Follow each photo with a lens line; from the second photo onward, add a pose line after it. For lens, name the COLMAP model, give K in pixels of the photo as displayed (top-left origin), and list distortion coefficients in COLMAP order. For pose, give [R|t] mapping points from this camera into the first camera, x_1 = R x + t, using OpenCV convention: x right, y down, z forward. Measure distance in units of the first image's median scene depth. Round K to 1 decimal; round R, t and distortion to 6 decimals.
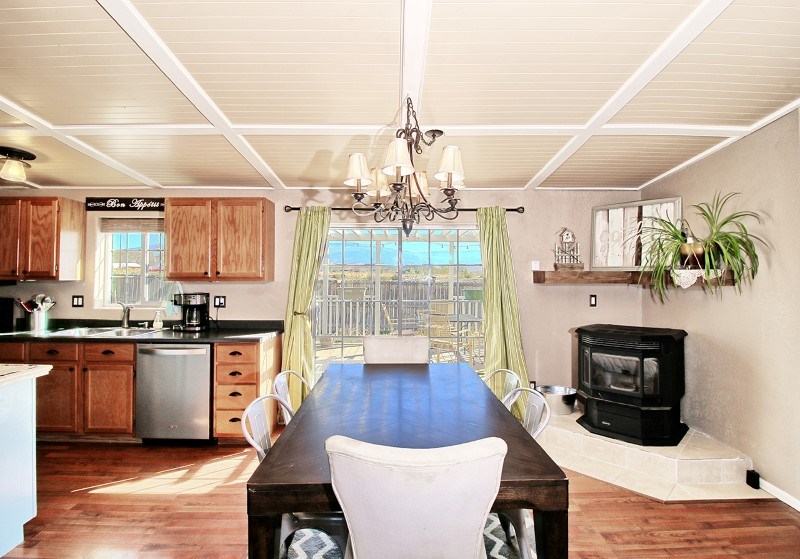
lens RADIAL K [[385.8, 0, 393.2], [0, 385.8, 267.9], [0, 0, 1]] dist [-0.011898, -0.005633]
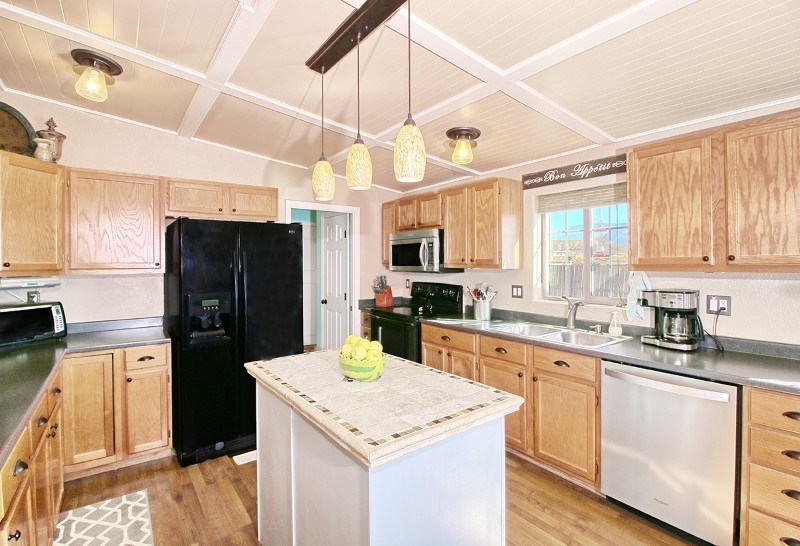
lens RADIAL K [[373.1, 0, 399.2], [0, 373.1, 264.7], [0, 0, 1]] dist [-0.026673, -0.000970]
pose [[0.599163, -0.001766, -0.800625, -0.306046], [0.025444, 0.999534, 0.016837, 0.001605], [0.800223, -0.030459, 0.598929, 0.265579]]
